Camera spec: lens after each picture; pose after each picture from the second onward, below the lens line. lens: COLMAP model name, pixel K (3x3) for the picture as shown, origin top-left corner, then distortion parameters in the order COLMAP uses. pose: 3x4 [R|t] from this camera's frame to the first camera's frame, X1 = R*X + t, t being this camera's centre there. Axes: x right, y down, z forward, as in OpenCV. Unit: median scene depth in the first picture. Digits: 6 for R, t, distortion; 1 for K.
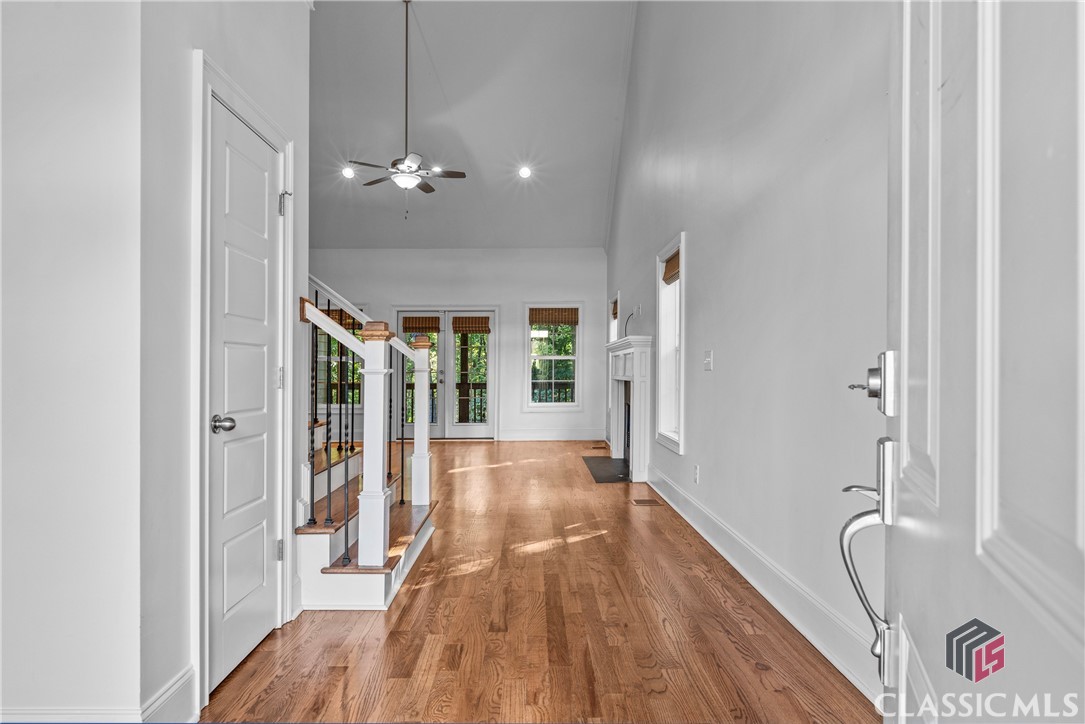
lens RADIAL K [[637.2, 0, 542.5], [0, 637.2, 362.0], [0, 0, 1]] dist [-0.003255, -0.000703]
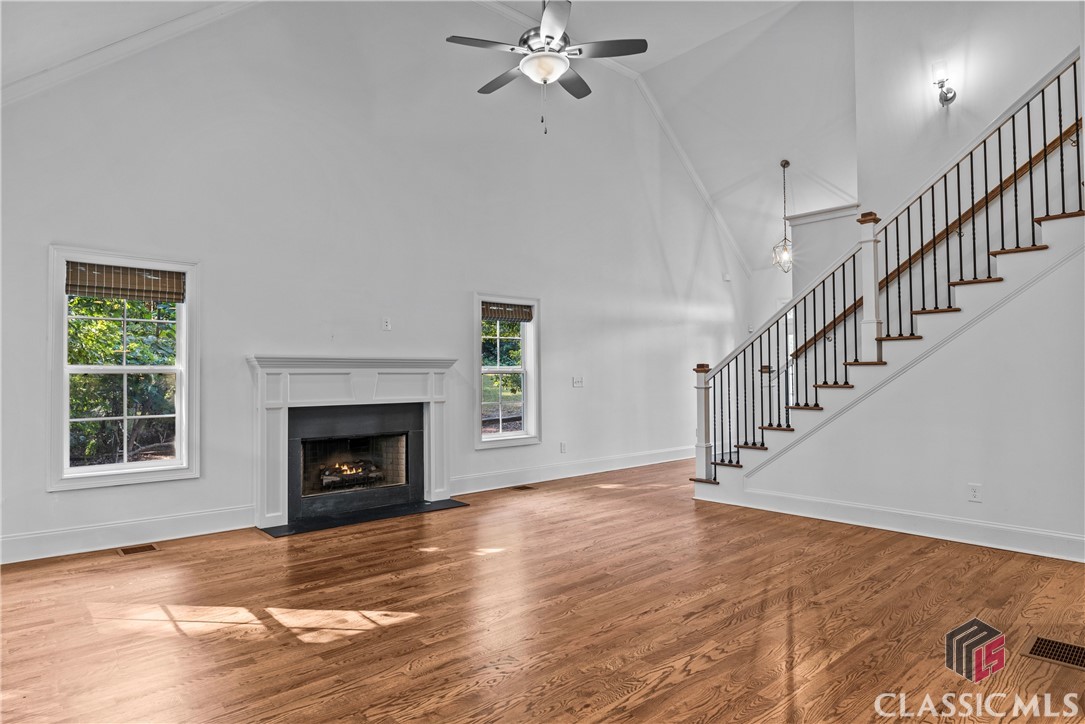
lens RADIAL K [[616.3, 0, 544.0], [0, 616.3, 367.9], [0, 0, 1]] dist [-0.002246, -0.000358]
pose [[-0.654648, 0.018093, 0.755717, -0.454799], [0.011305, 0.999836, -0.014144, 0.001432], [-0.755849, -0.000716, -0.654745, 0.974879]]
